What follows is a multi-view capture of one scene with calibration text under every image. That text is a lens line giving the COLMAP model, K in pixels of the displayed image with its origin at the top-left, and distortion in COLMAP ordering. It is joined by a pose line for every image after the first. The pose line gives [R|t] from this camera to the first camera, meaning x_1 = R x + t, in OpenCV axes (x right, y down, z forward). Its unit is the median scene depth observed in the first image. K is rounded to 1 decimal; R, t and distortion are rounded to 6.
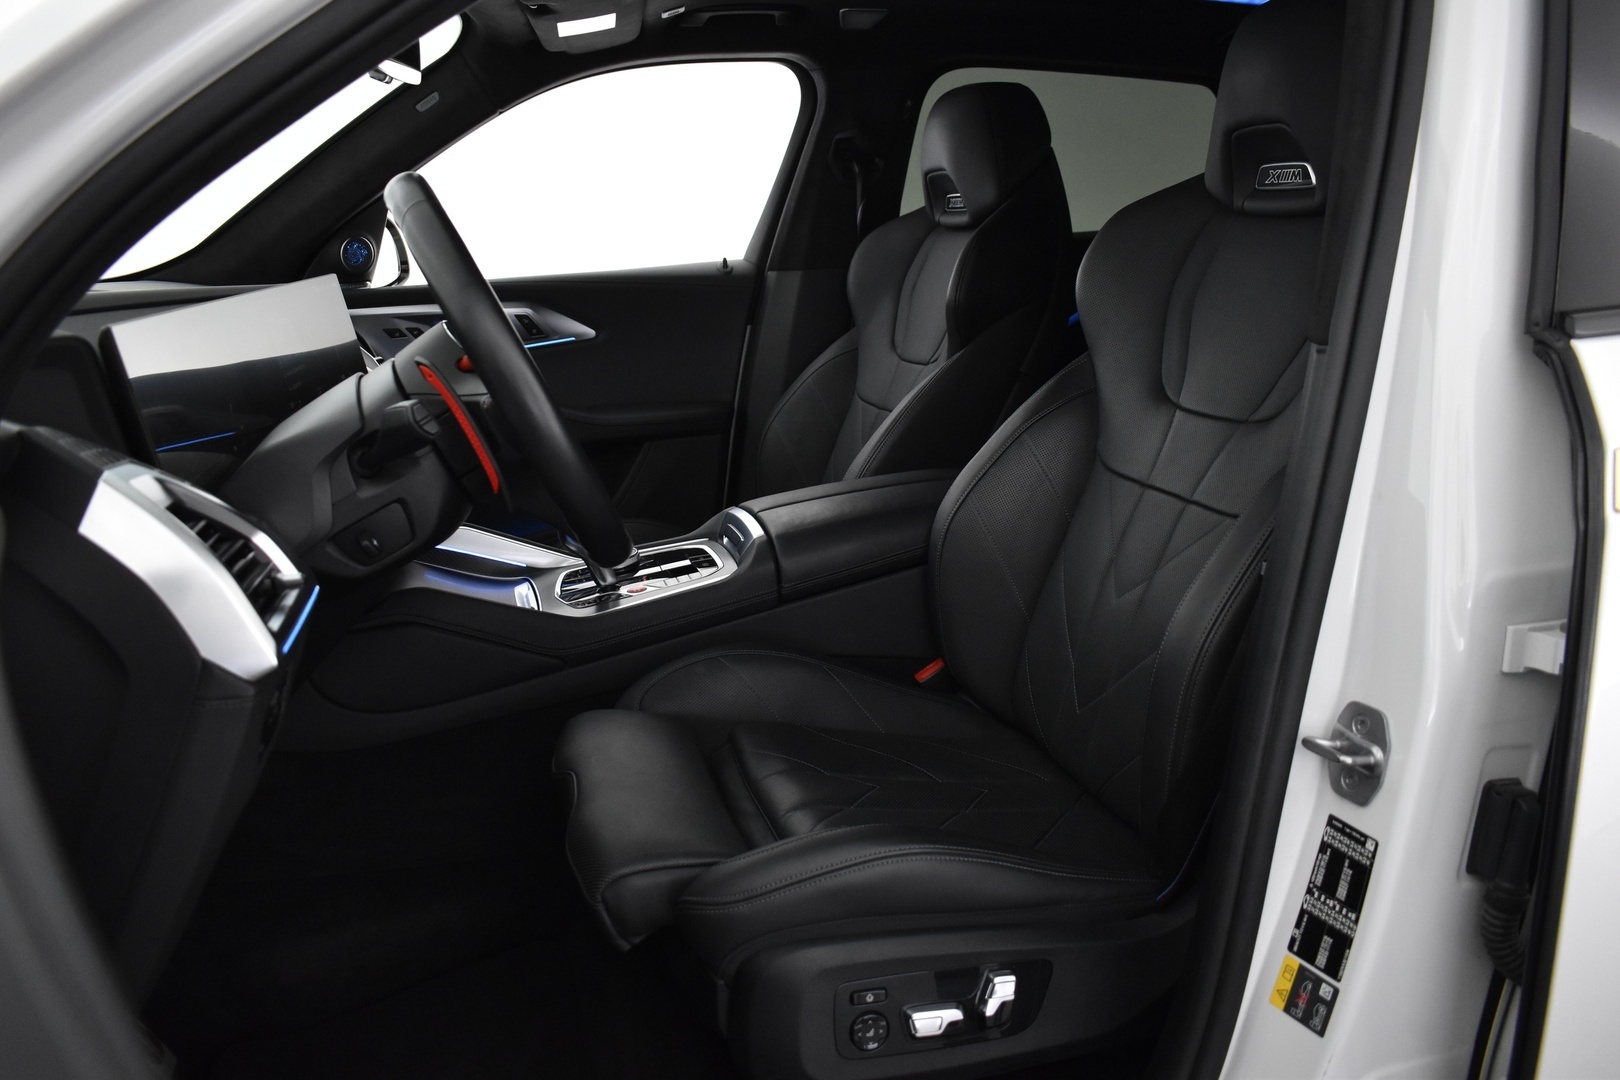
lens RADIAL K [[1279.6, 0, 815.1], [0, 1279.6, 520.1], [0, 0, 1]] dist [-0.095946, 0.013359]
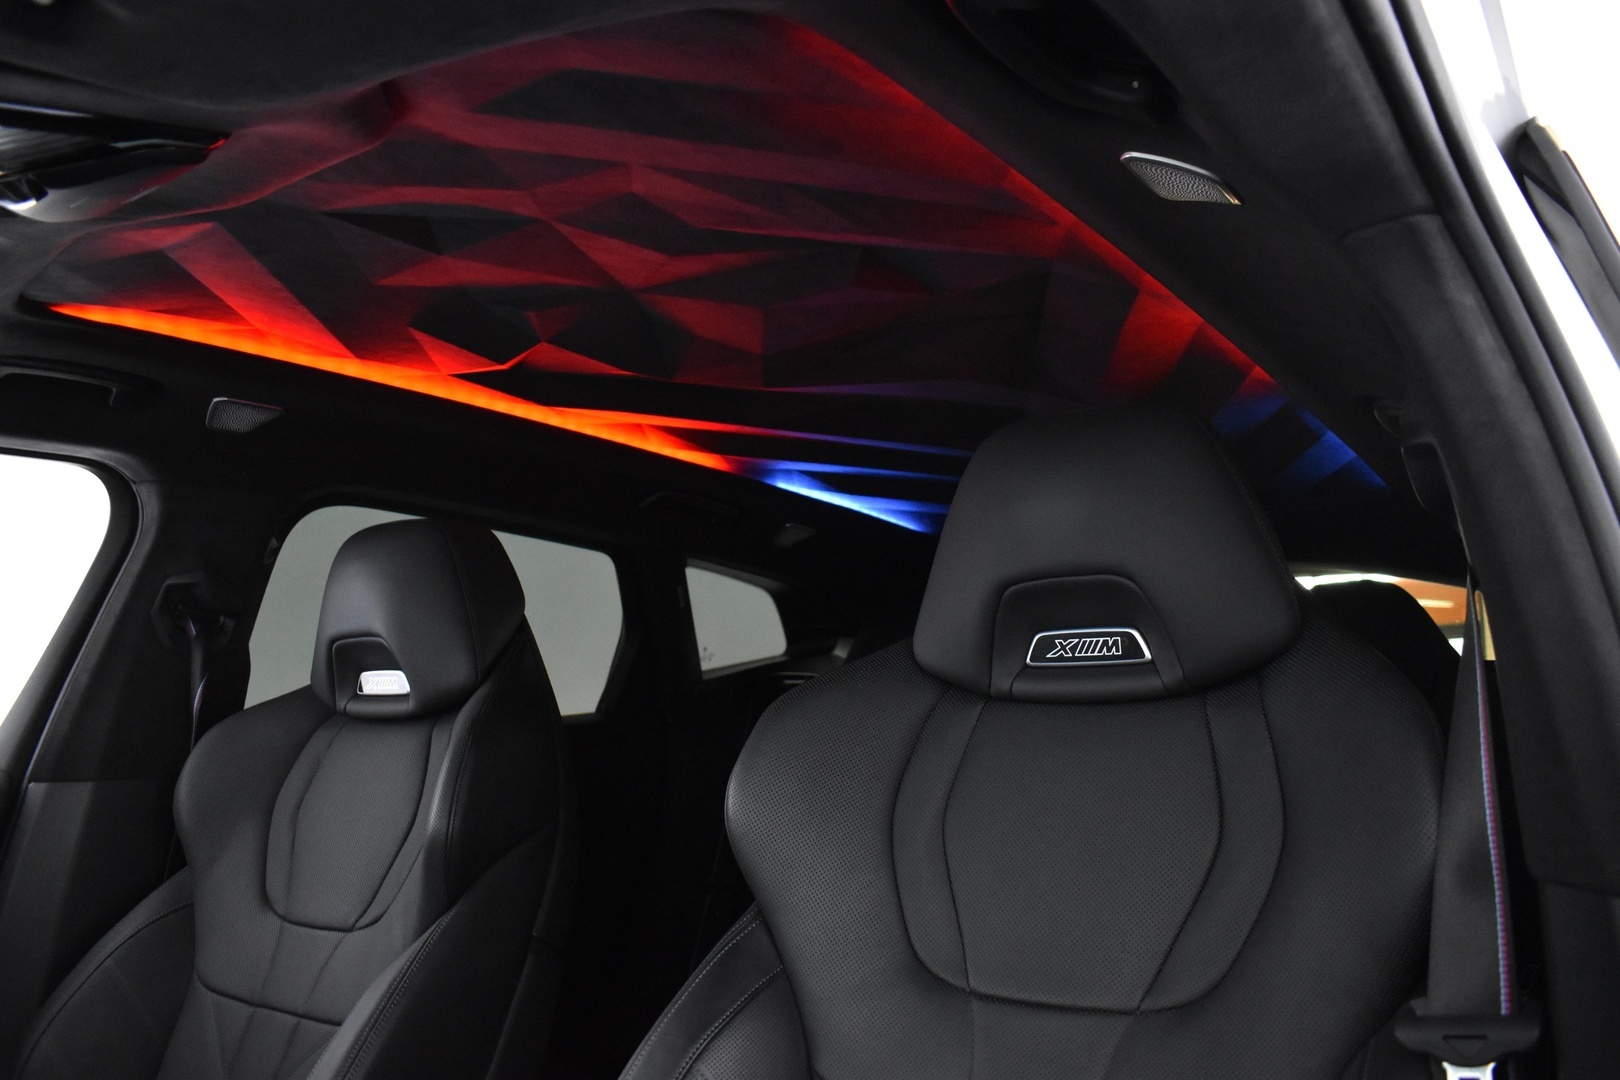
lens RADIAL K [[1279.6, 0, 815.1], [0, 1279.6, 520.1], [0, 0, 1]] dist [-0.095946, 0.013359]
pose [[0.790454, 0.106831, 0.603133, -0.115030], [0.129841, 0.933071, -0.335440, -0.067716], [-0.598601, 0.343462, 0.723679, 0.310581]]
